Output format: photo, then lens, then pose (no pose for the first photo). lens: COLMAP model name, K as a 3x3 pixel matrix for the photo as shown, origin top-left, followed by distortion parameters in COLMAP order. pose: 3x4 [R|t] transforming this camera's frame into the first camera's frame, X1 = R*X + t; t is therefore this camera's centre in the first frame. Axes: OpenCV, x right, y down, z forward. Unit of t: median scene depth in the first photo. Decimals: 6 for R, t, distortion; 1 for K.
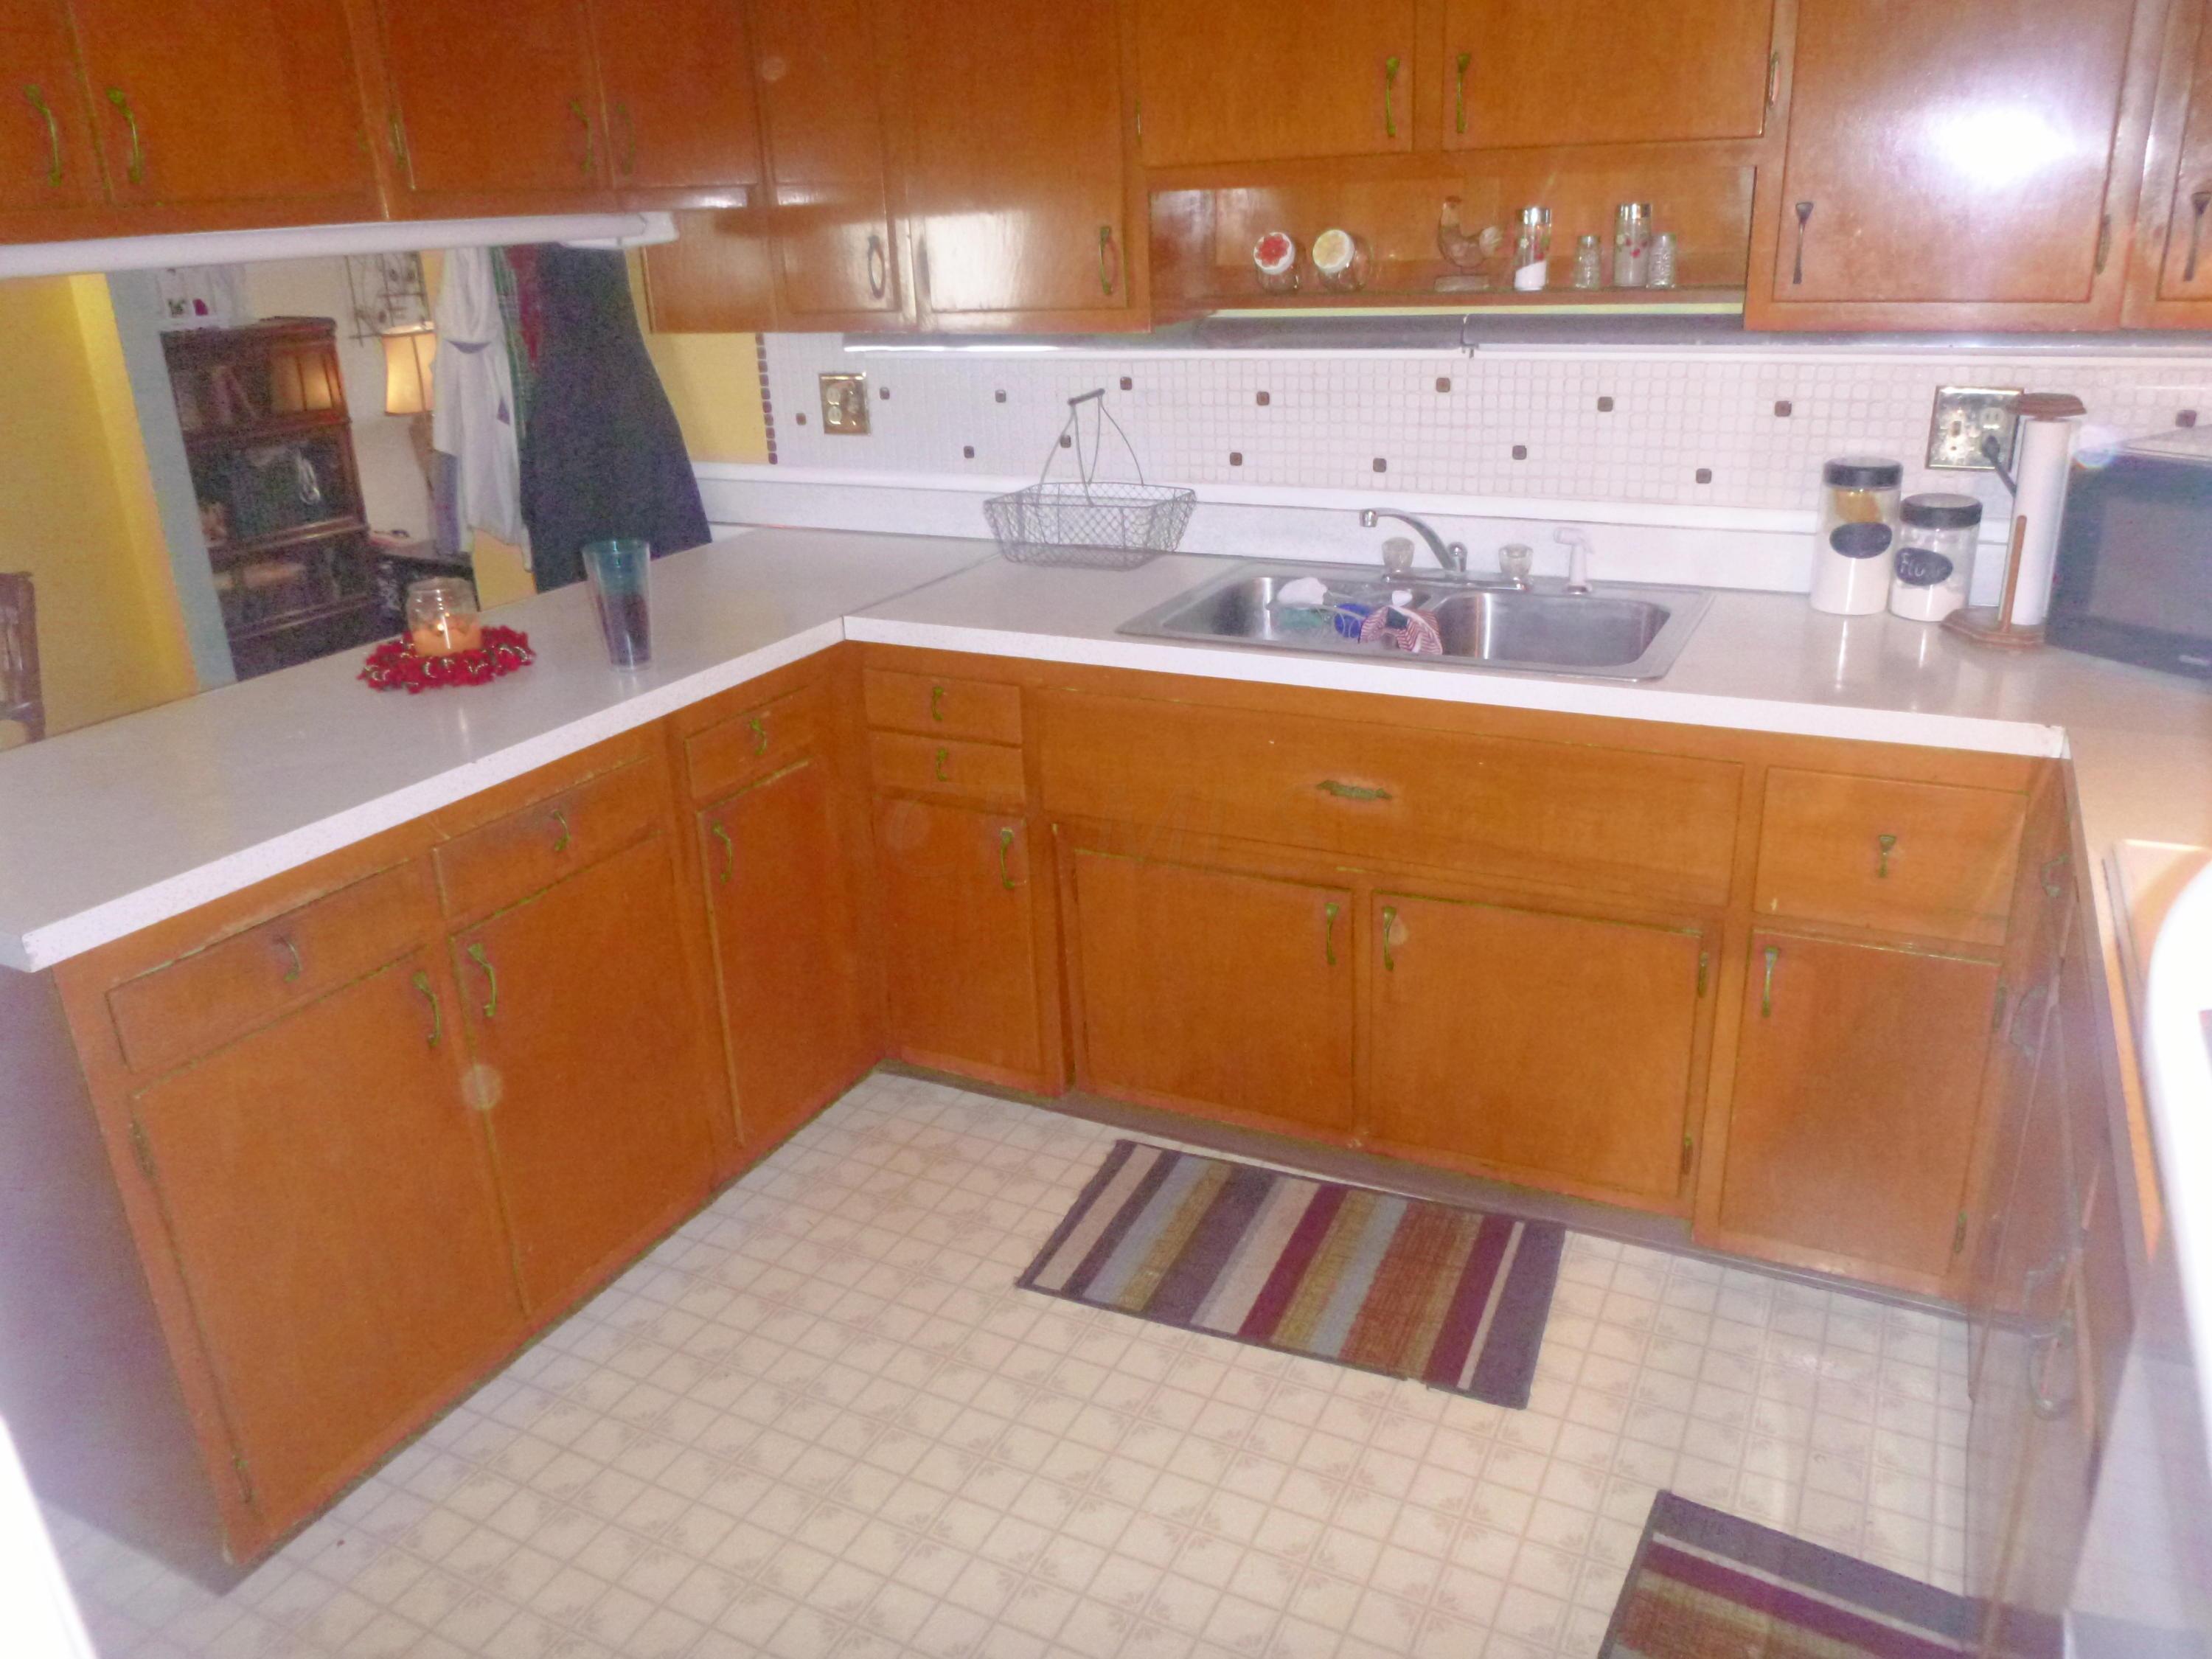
lens RADIAL K [[1609.1, 0, 1106.0], [0, 1609.1, 829.5], [0, 0, 1]] dist [-0.006256, -0.001591]
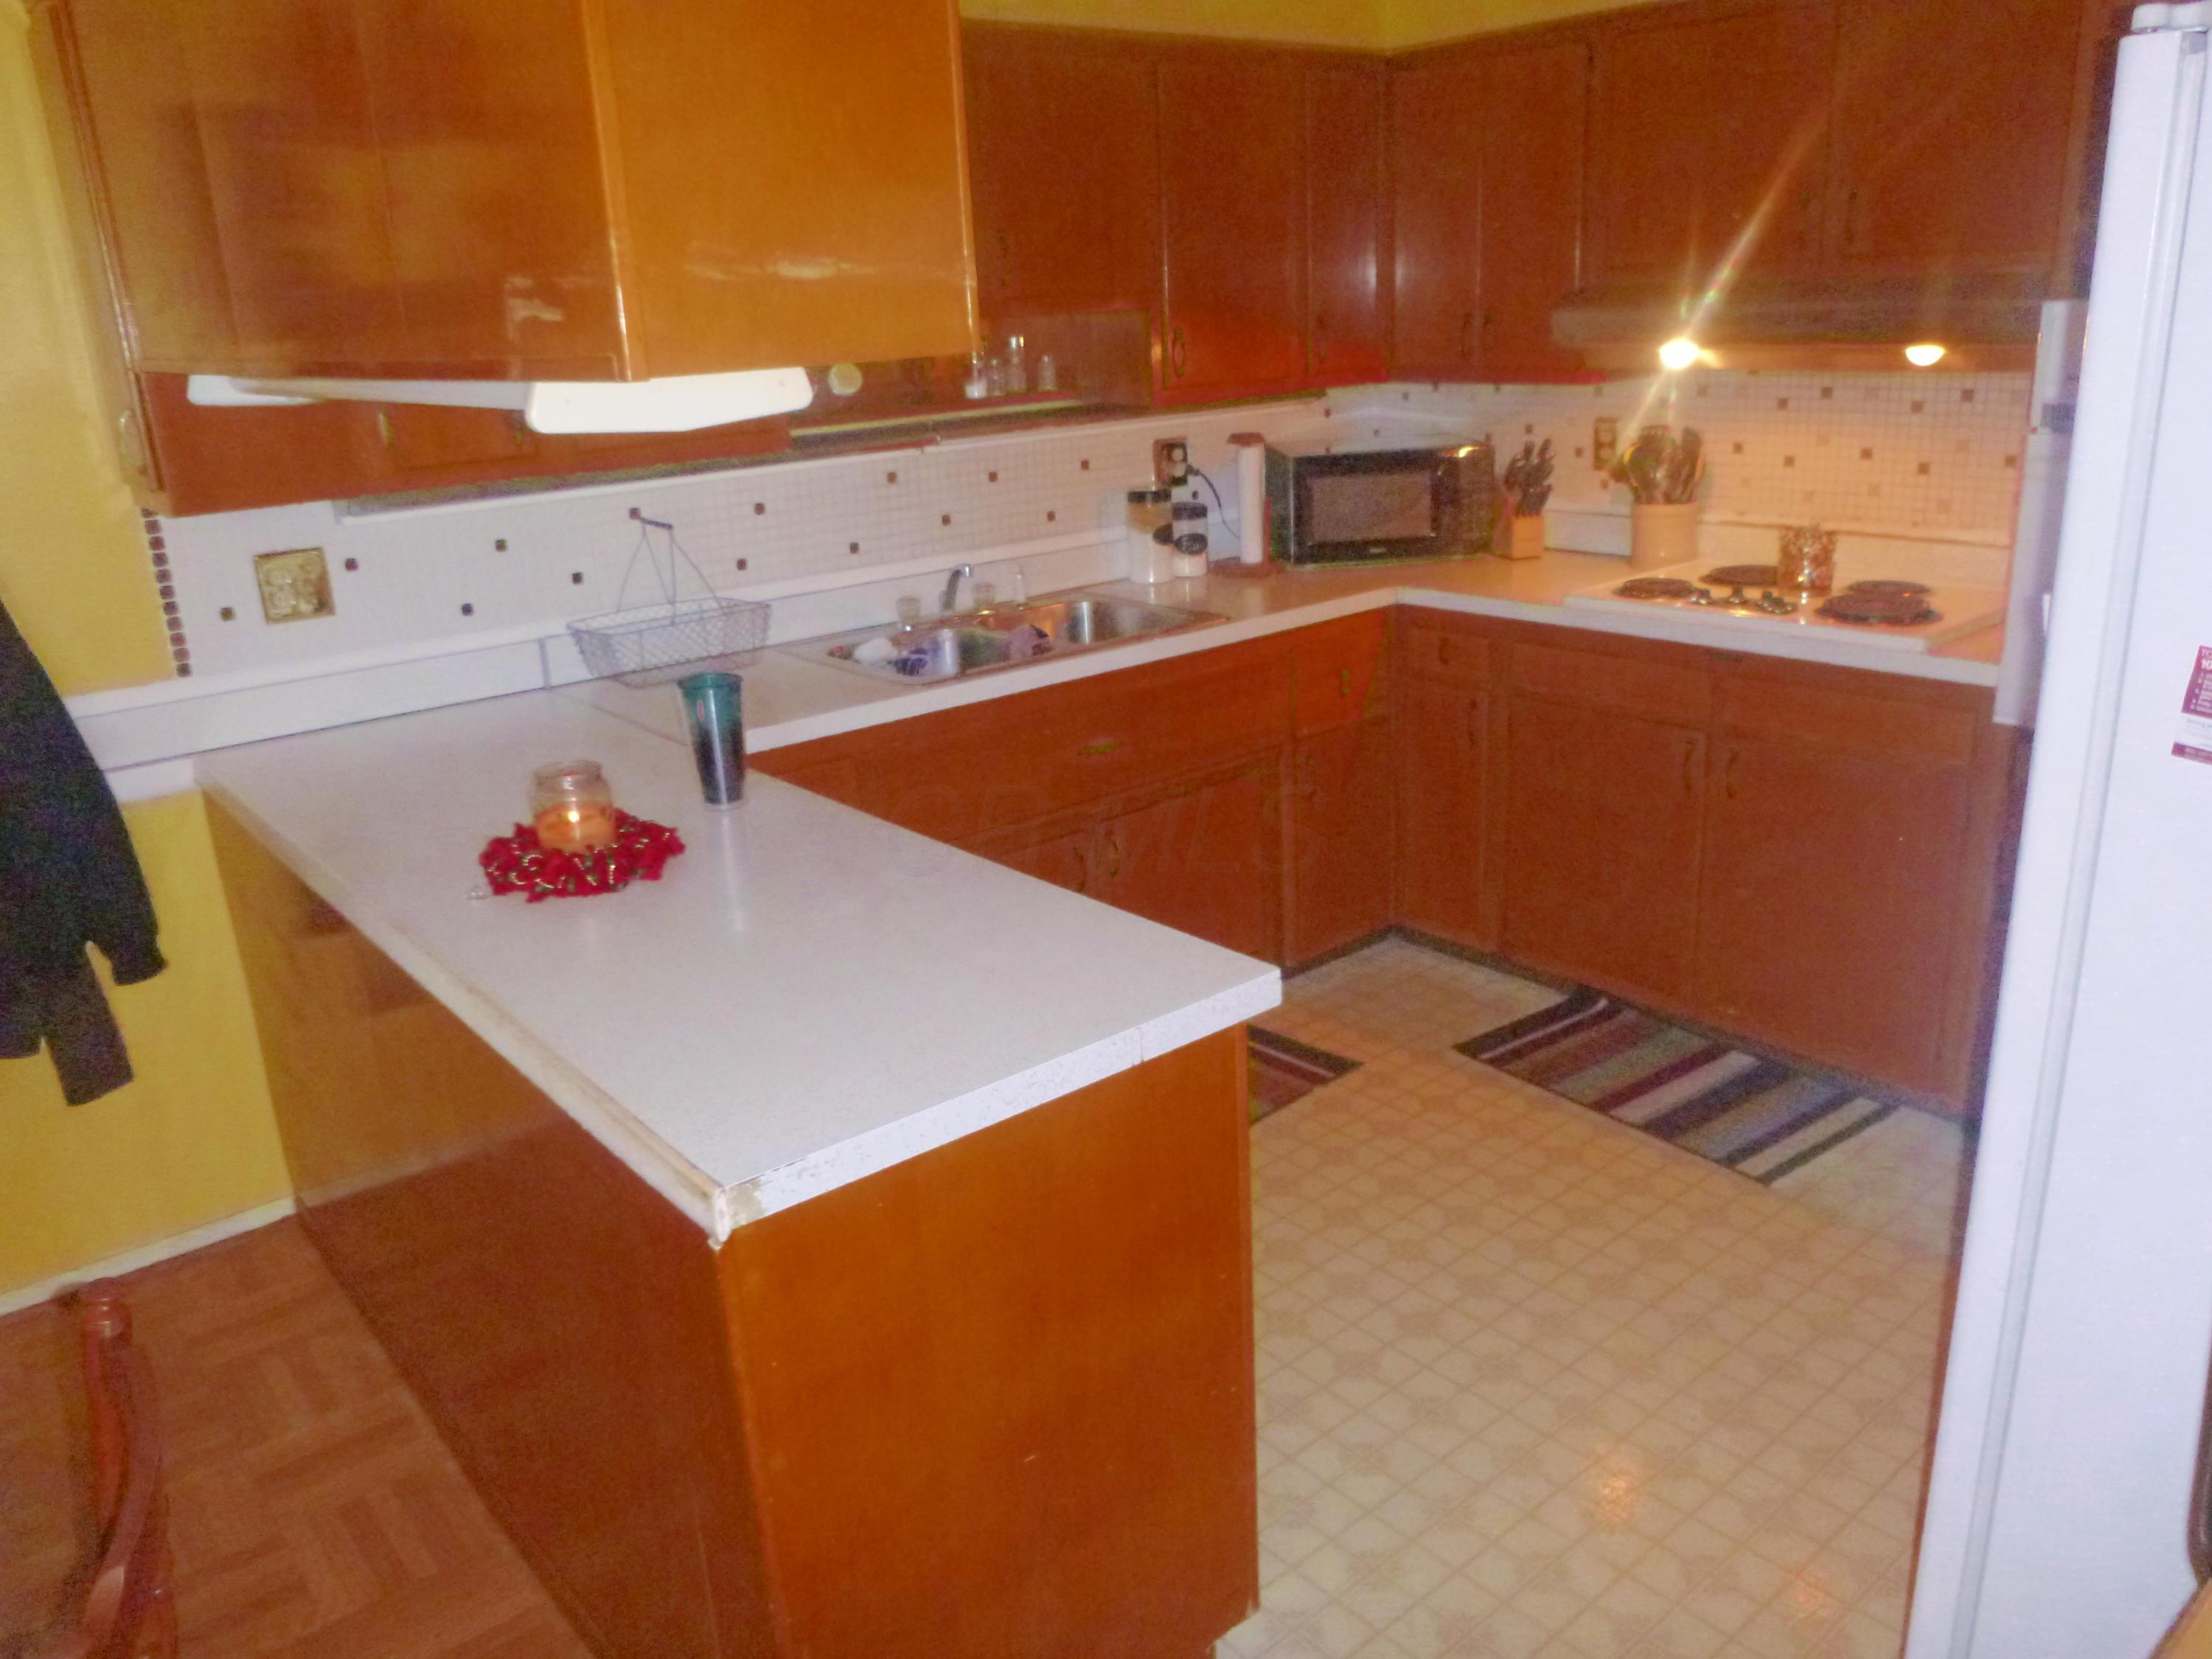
lens RADIAL K [[1632.9, 0, 1101.4], [0, 1632.9, 815.9], [0, 0, 1]] dist [-0.000692, 0.002851]
pose [[0.398270, -0.260343, 0.879547, -0.998018], [0.367648, 0.923793, 0.106964, -0.108686], [-0.840366, 0.280763, 0.463634, 0.341173]]
